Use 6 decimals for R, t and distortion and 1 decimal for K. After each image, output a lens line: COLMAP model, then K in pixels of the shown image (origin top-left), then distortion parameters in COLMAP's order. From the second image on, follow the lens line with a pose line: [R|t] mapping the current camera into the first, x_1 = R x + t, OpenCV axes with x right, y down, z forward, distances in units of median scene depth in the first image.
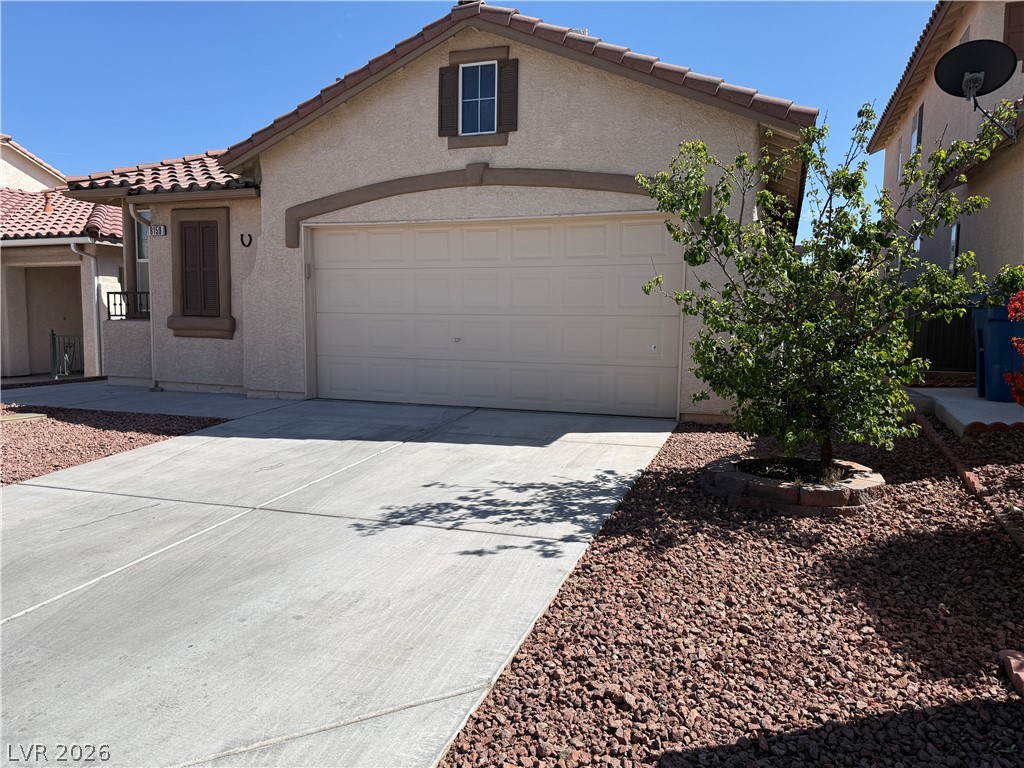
lens RADIAL K [[735.8, 0, 510.7], [0, 735.8, 384.7], [0, 0, 1]] dist [0.023793, -0.028795]
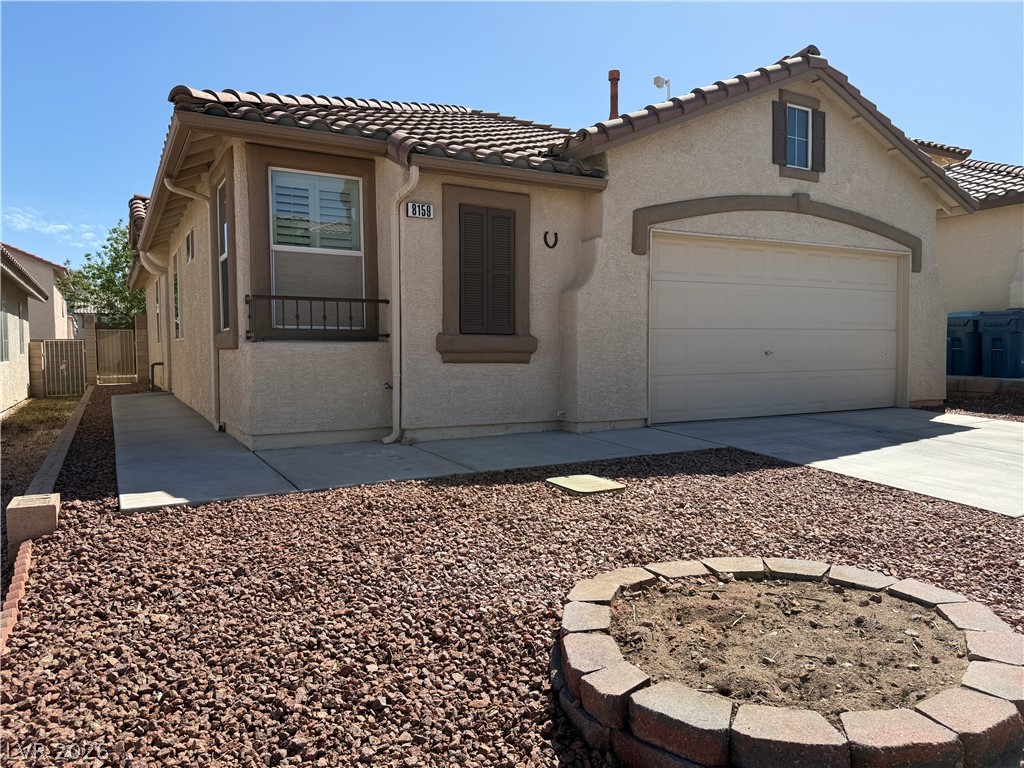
lens RADIAL K [[735.8, 0, 509.8], [0, 735.8, 384.4], [0, 0, 1]] dist [0.023793, -0.028795]
pose [[0.659131, -0.051461, 0.750266, -1.082988], [0.086141, 0.996256, -0.007344, -0.038972], [-0.747079, 0.069469, 0.661096, 0.555971]]
